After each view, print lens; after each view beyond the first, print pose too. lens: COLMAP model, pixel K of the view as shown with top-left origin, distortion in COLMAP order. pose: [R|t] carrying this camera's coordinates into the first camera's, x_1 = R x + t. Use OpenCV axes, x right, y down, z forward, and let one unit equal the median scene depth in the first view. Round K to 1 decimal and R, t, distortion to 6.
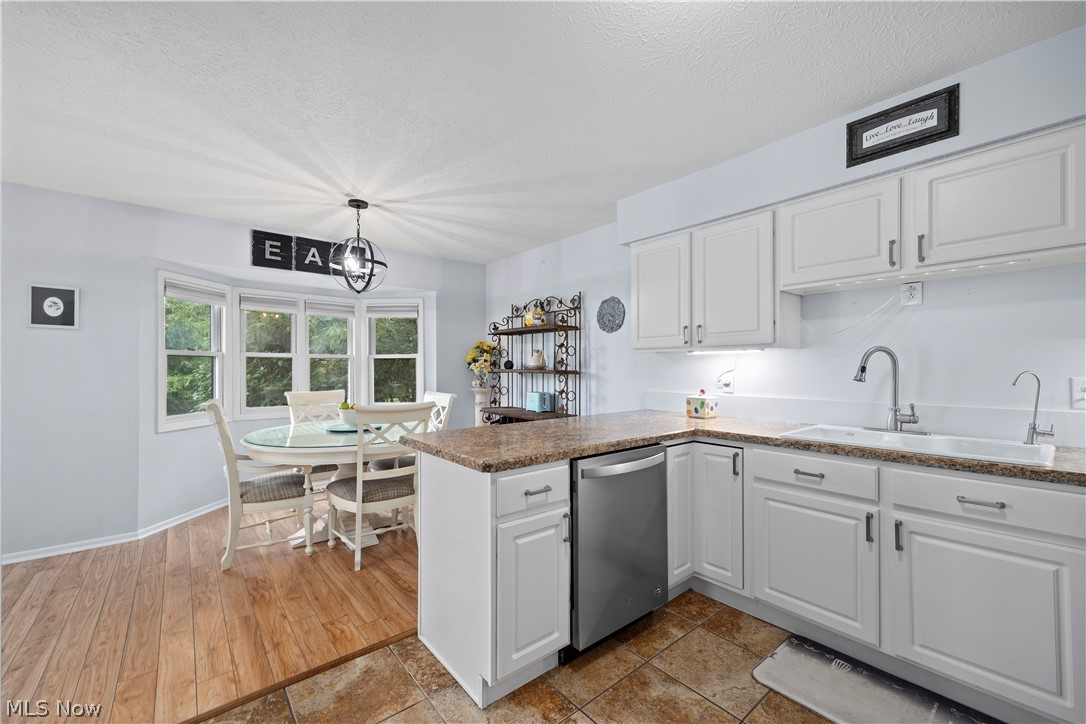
lens RADIAL K [[420.3, 0, 552.6], [0, 420.3, 368.4], [0, 0, 1]] dist [-0.008972, 0.000001]
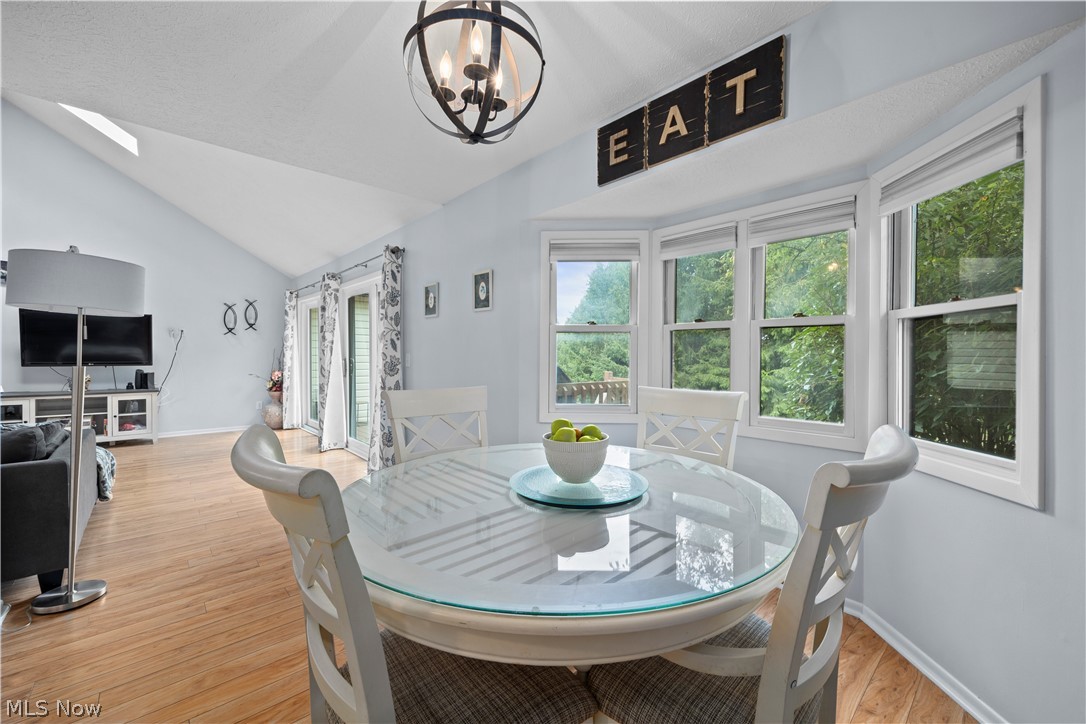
lens RADIAL K [[418.5, 0, 542.0], [0, 418.5, 358.2], [0, 0, 1]] dist [-0.002401, -0.000287]
pose [[0.061057, 0.004728, -0.998123, -0.071080], [-0.007697, 0.999961, 0.004266, 0.017138], [0.998105, 0.007422, 0.061091, 0.809008]]
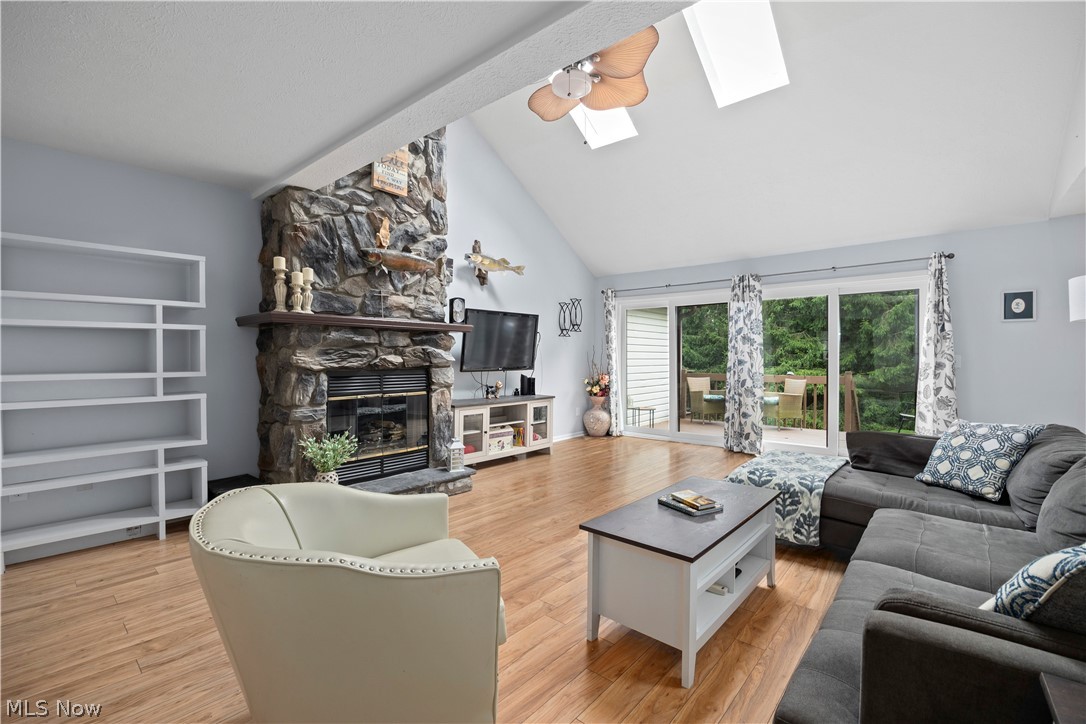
lens RADIAL K [[469.9, 0, 541.7], [0, 469.9, 360.0], [0, 0, 1]] dist [-0.021848, 0.002231]
pose [[0.157751, 0.004296, -0.987470, -0.108600], [-0.001494, 0.999990, 0.004111, 0.021327], [0.987478, 0.000827, 0.157756, -0.736810]]
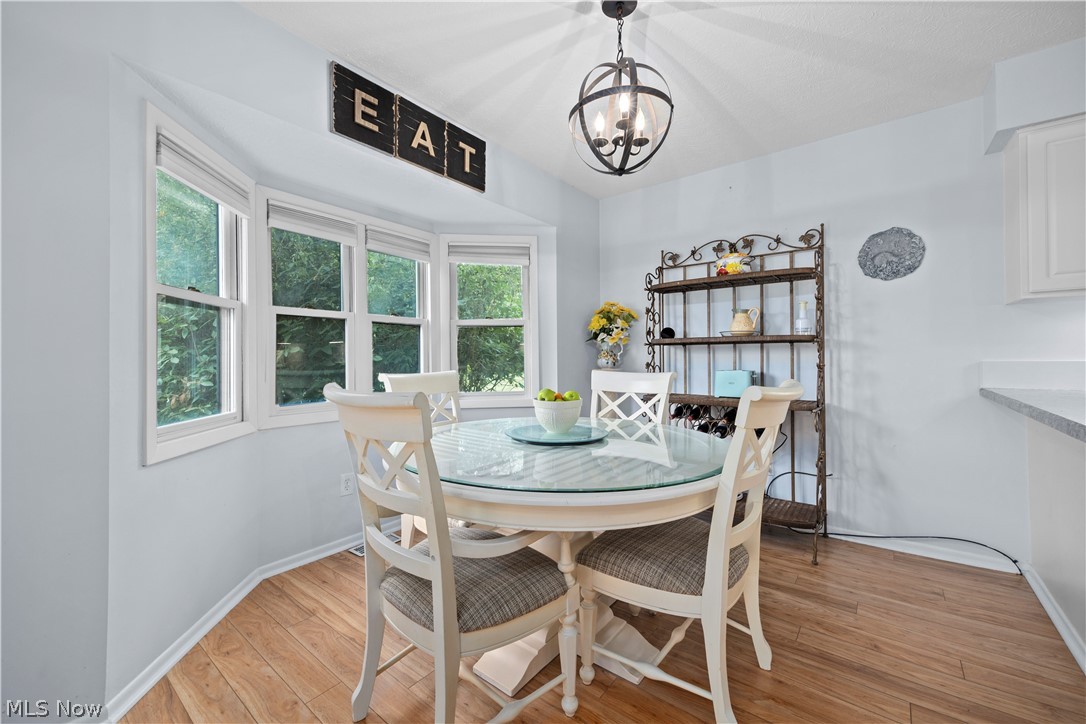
lens RADIAL K [[418.5, 0, 541.4], [0, 418.5, 355.7], [0, 0, 1]] dist [-0.002401, -0.000287]
pose [[0.981540, -0.006135, 0.191157, -0.521879], [0.008265, 0.999912, -0.010347, 0.039381], [-0.191077, 0.011736, 0.981505, 0.407105]]
